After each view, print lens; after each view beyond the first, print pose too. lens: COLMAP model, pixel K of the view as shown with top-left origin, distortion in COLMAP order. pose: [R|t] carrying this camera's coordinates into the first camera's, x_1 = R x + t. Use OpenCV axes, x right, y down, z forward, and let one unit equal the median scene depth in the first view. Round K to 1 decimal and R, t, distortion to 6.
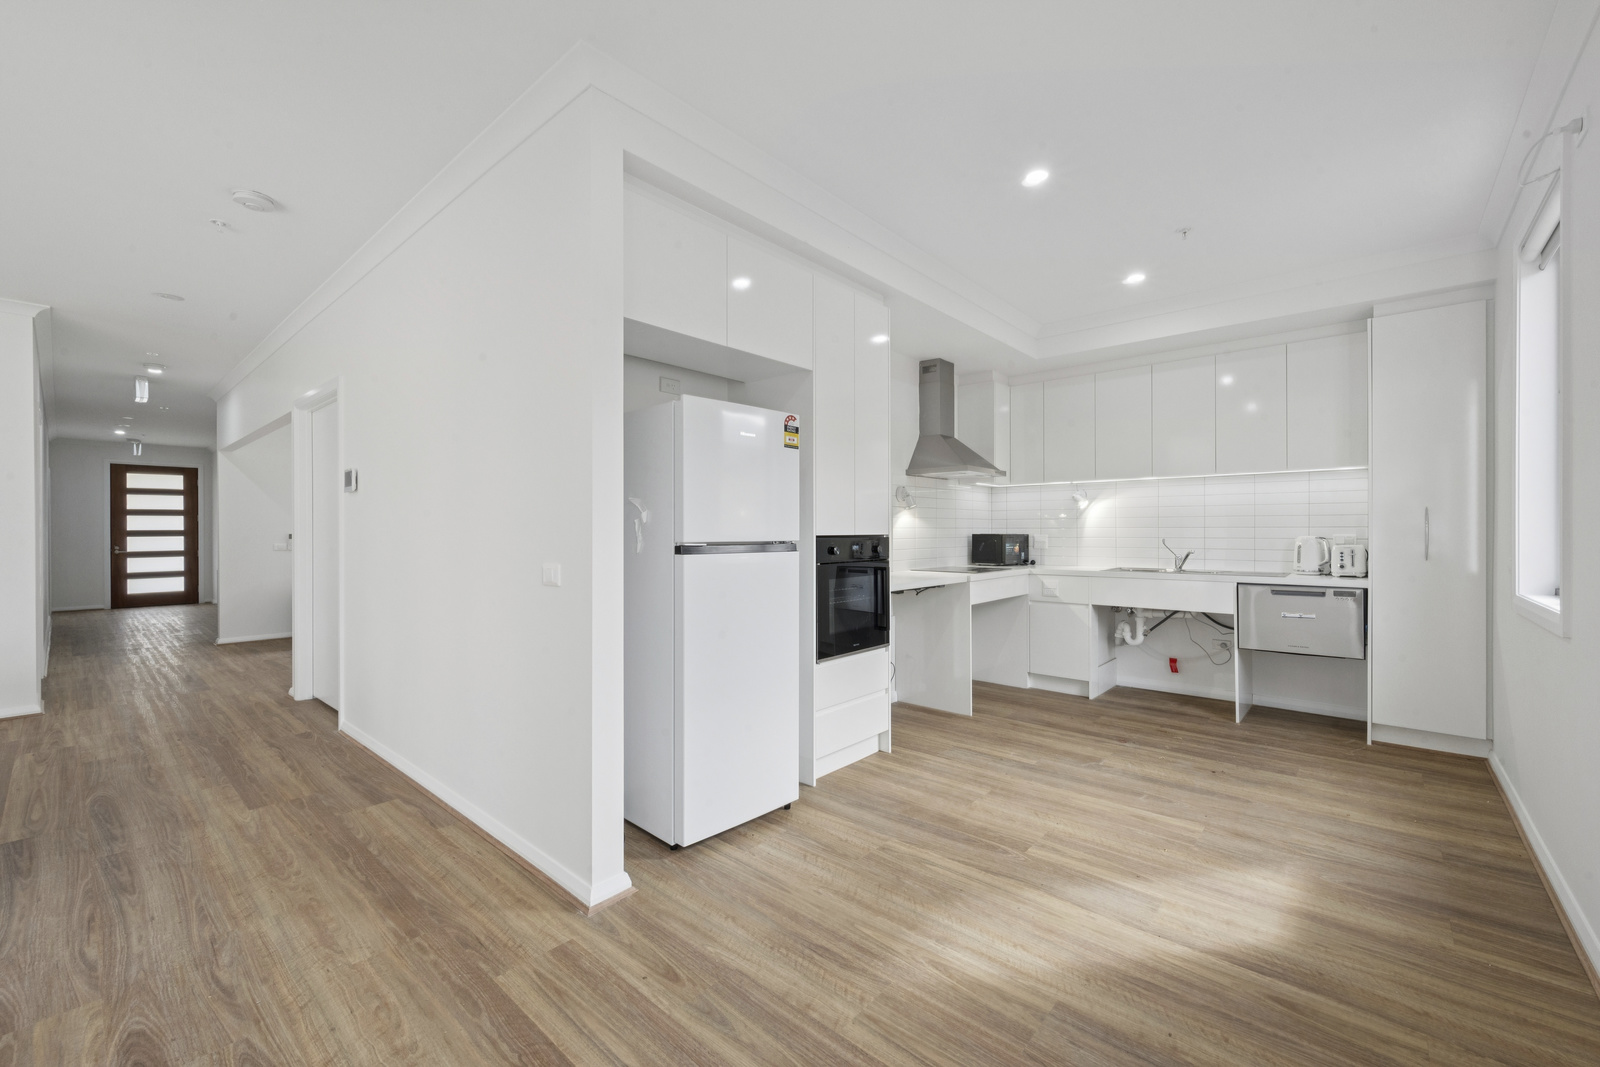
lens RADIAL K [[644.6, 0, 815.0], [0, 644.6, 541.1], [0, 0, 1]] dist [0.001353, 0.000653]
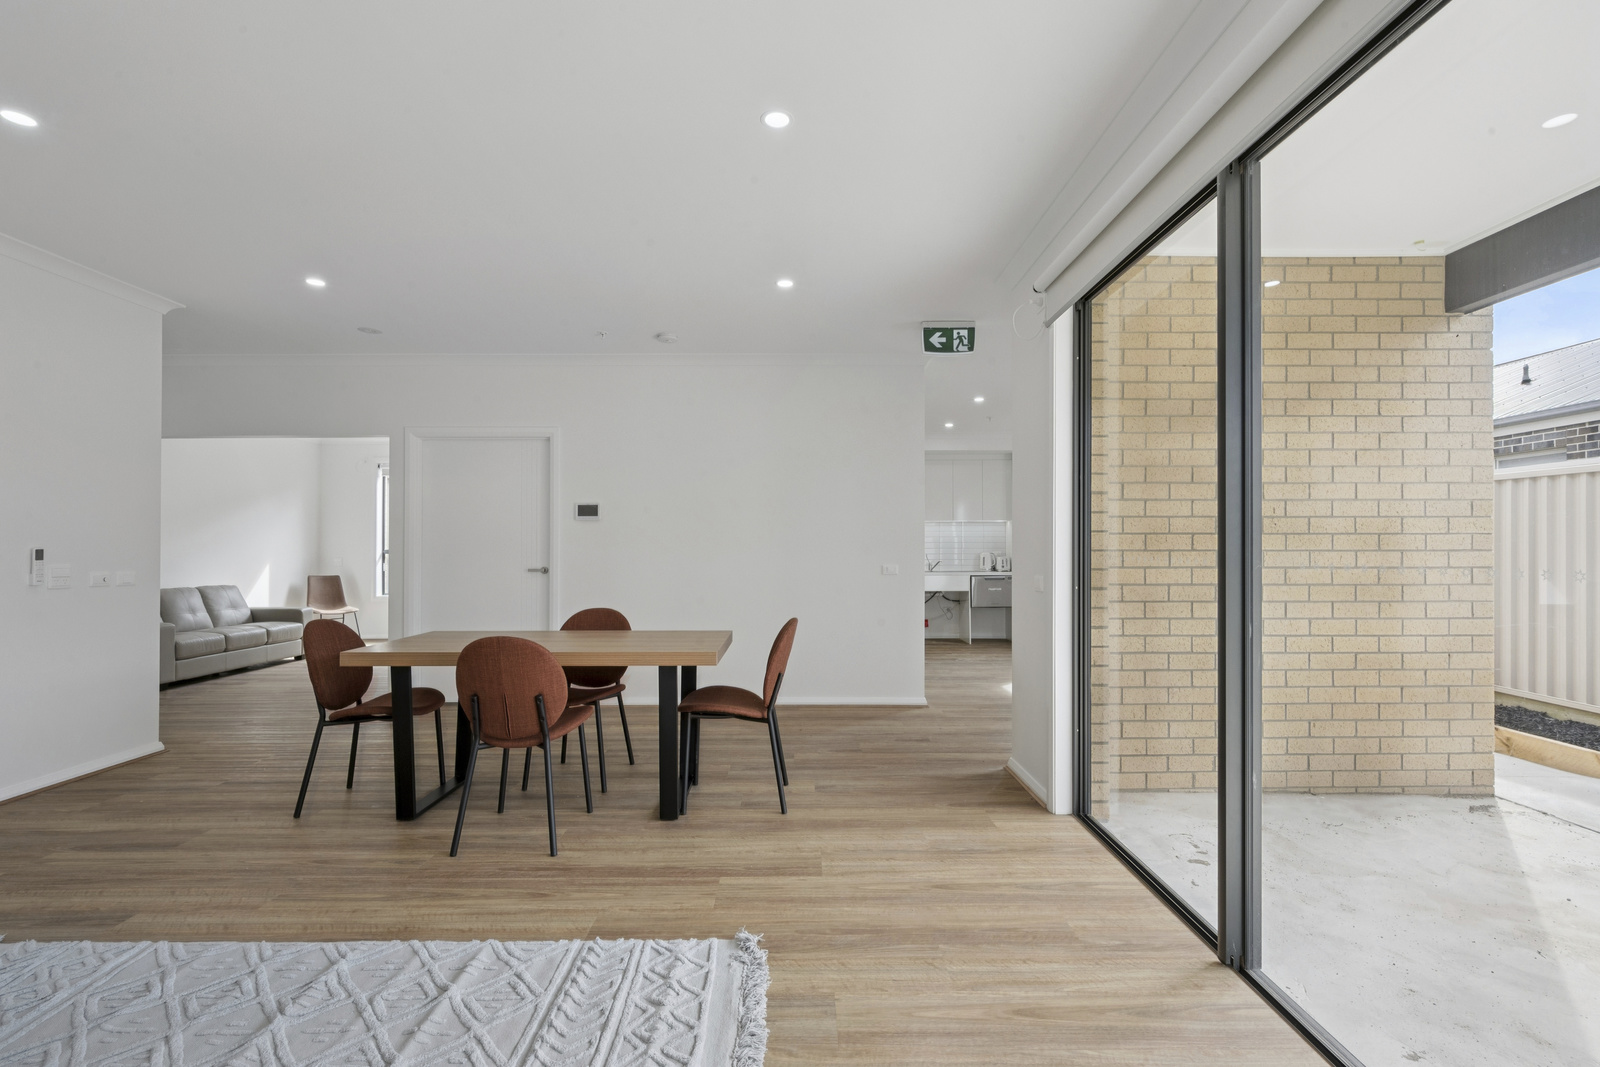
lens RADIAL K [[720.1, 0, 799.6], [0, 720.1, 538.7], [0, 0, 1]] dist [0.000931, 0.000302]
pose [[0.756397, 0.010636, 0.654026, -1.088364], [0.011727, 0.999487, -0.029817, 0.010228], [-0.654007, 0.030223, 0.755884, -0.325384]]
